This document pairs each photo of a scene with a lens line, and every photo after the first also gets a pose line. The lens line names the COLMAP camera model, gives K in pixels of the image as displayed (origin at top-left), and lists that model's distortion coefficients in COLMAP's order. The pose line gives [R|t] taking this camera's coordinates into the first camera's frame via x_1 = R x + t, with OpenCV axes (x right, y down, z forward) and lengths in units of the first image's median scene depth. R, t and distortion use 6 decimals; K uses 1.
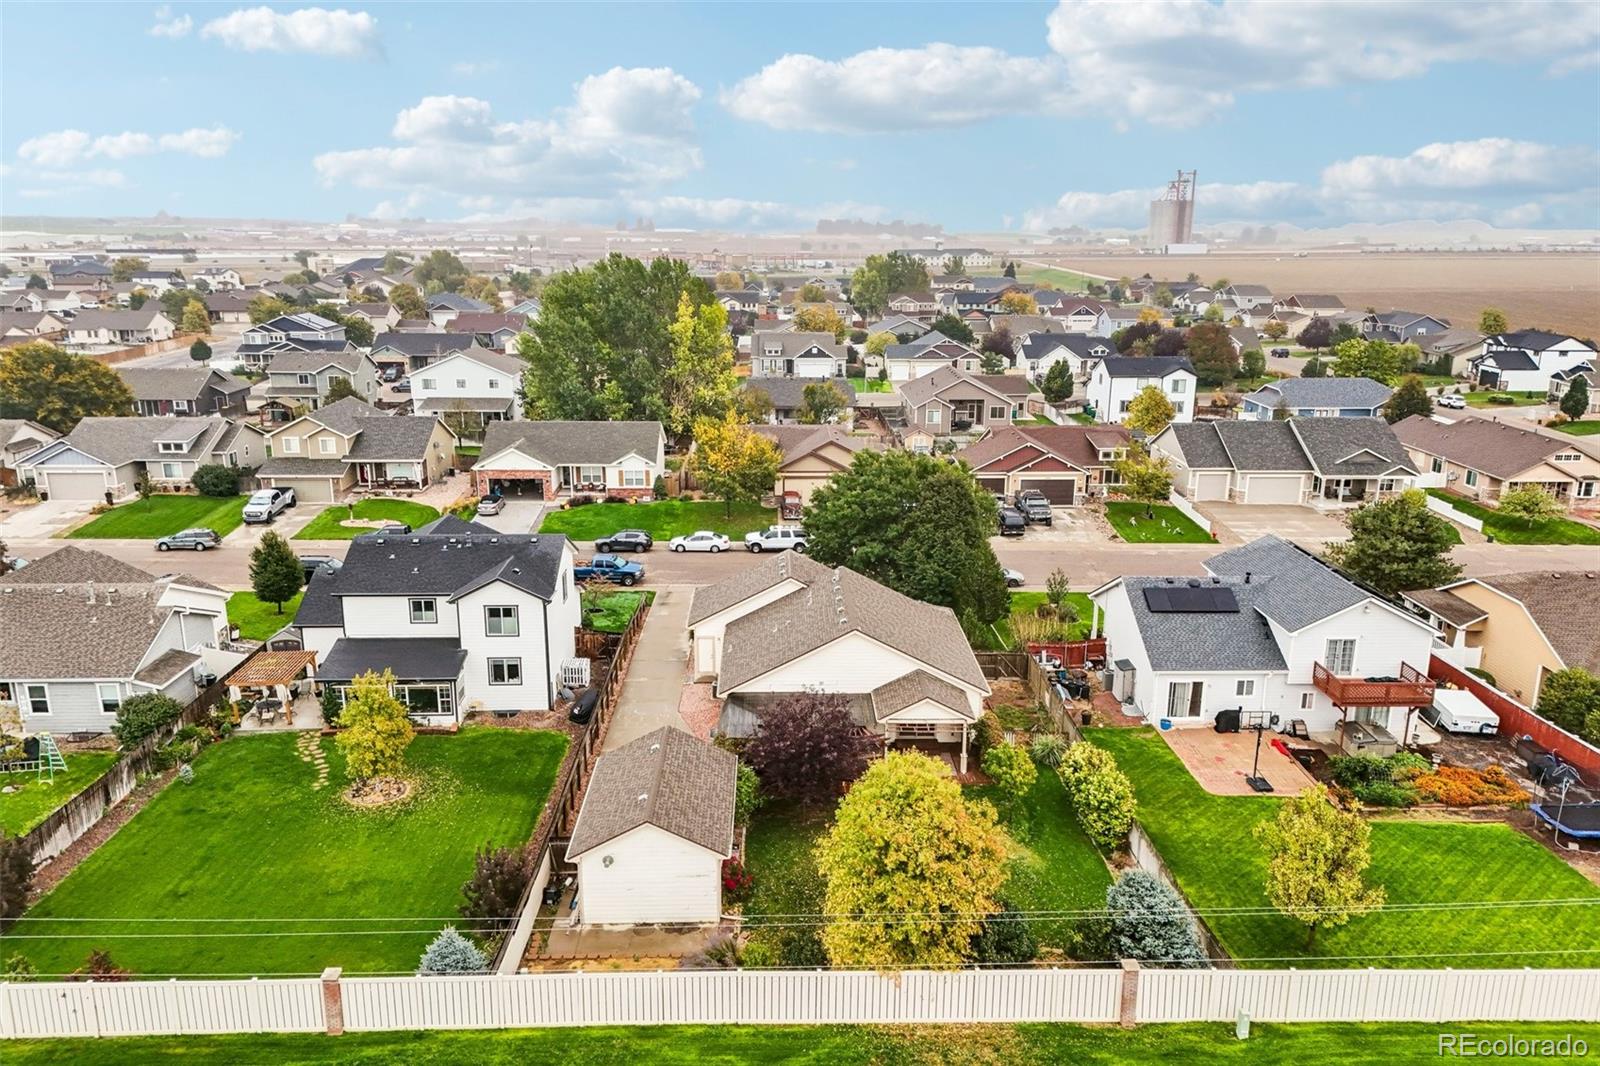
lens RADIAL K [[1145.4, 0, 799.0], [0, 1145.4, 555.1], [0, 0, 1]] dist [0.102308, -0.123107]
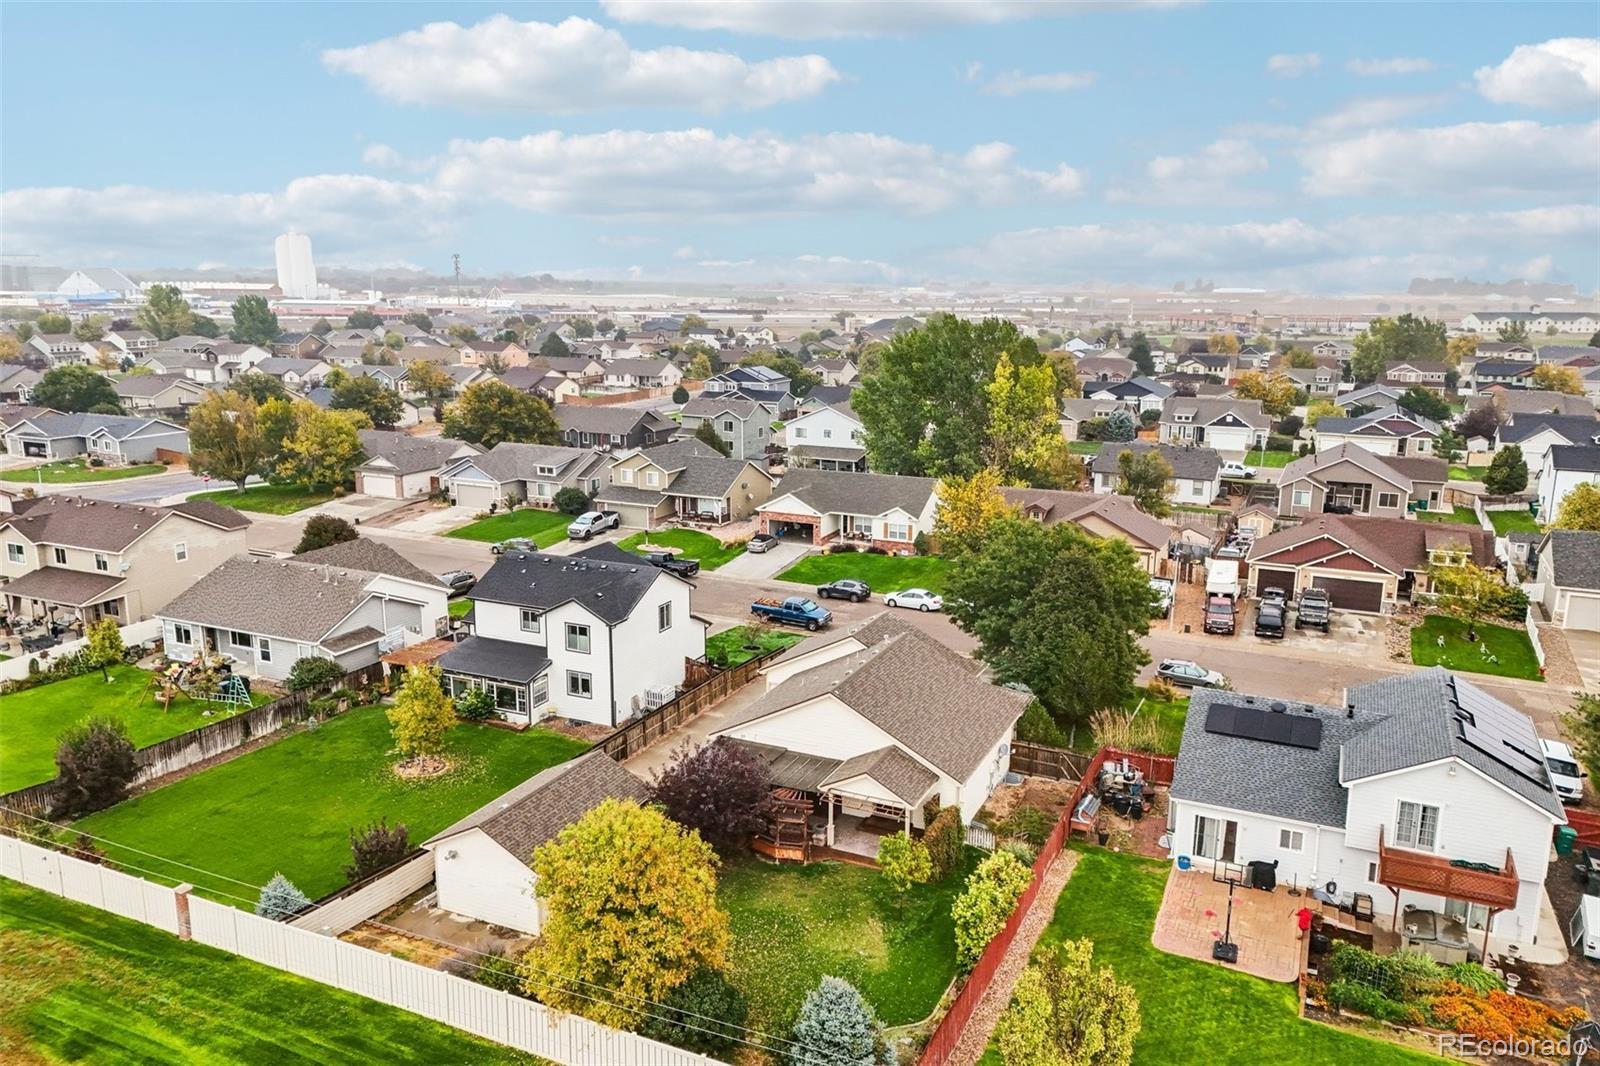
lens RADIAL K [[1145.4, 0, 799.0], [0, 1145.4, 555.1], [0, 0, 1]] dist [0.102308, -0.123107]
pose [[0.896908, 0.103921, -0.429832, 0.220940], [-0.125158, 0.991907, -0.021346, -0.013952], [0.424135, 0.072943, 0.902656, 0.047254]]
